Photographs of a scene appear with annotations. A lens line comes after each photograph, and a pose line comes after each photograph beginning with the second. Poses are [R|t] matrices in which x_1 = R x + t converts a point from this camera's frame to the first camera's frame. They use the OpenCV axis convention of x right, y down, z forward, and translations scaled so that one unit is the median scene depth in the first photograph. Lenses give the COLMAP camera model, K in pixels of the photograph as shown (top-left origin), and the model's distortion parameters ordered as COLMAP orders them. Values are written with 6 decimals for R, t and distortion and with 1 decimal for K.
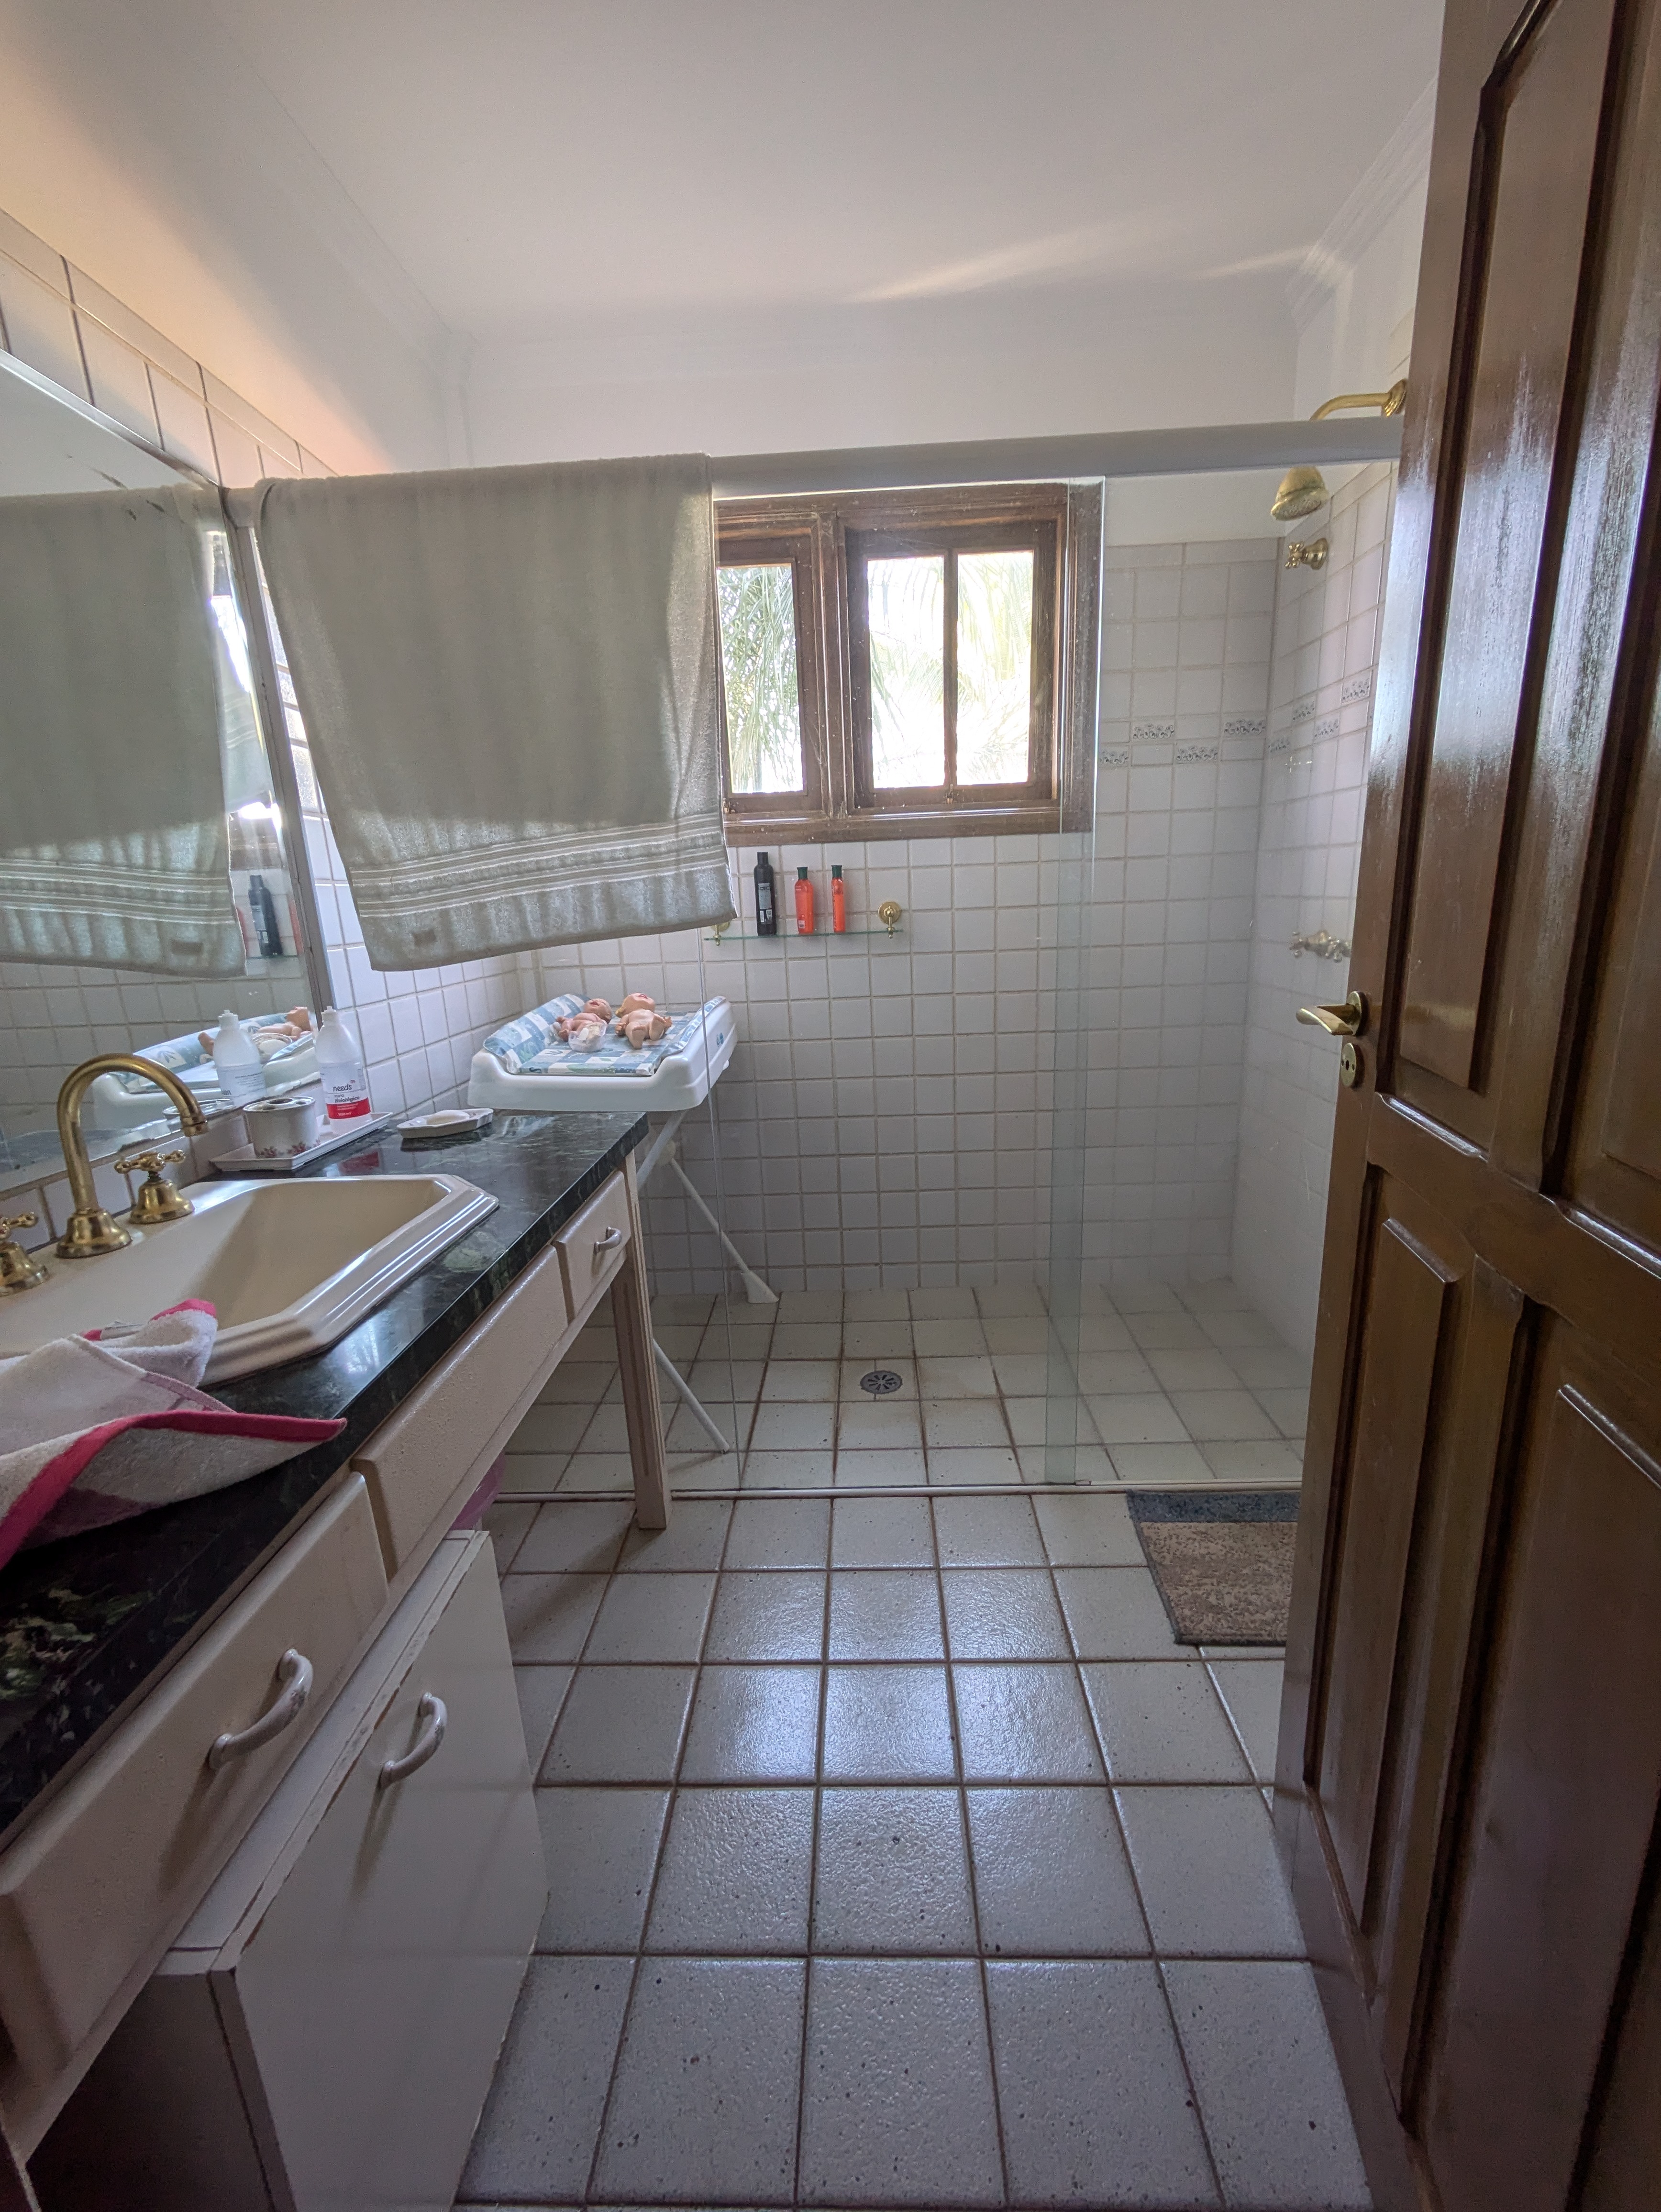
lens RADIAL K [[876.6, 0, 830.5], [0, 876.6, 1106.0], [0, 0, 1]] dist [-0.003197, -0.000145]
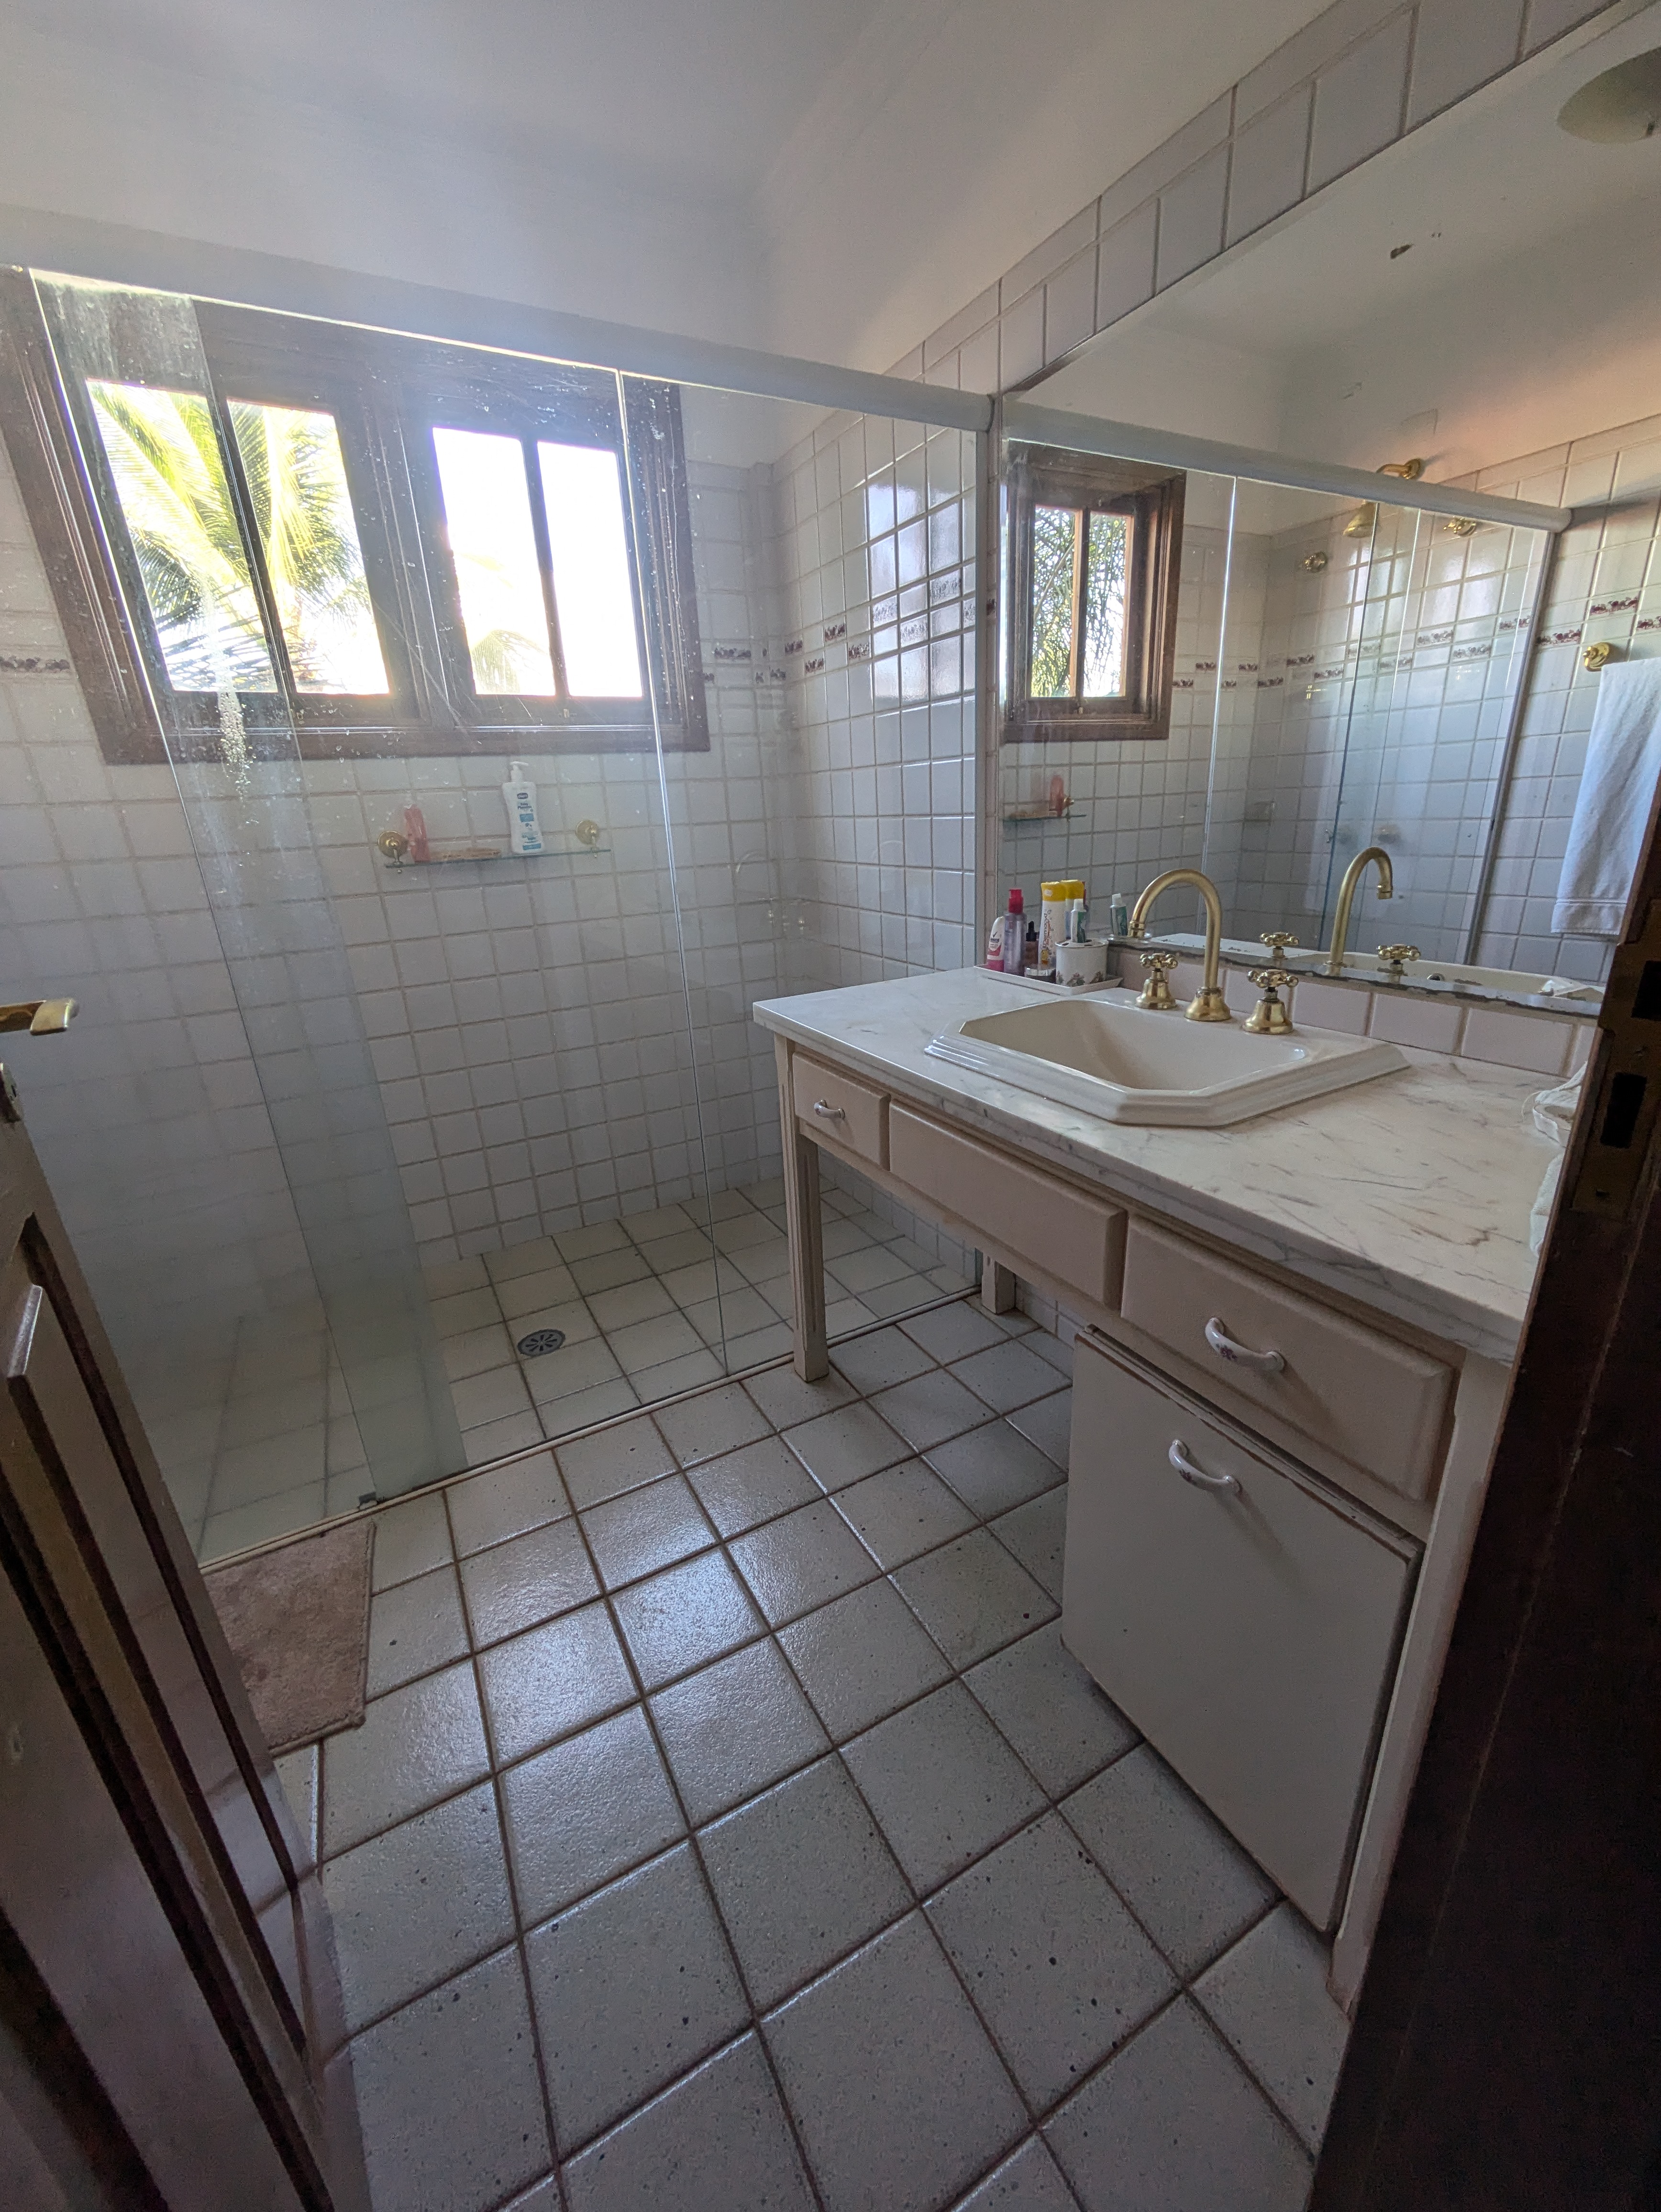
lens RADIAL K [[883.3, 0, 830.5], [0, 883.3, 1106.0], [0, 0, 1]] dist [0.002980, 0.000158]
pose [[0.861510, -0.173583, 0.477147, -0.157350], [0.136916, 0.984356, 0.110894, 0.004686], [-0.488932, -0.030207, 0.871799, 0.005854]]
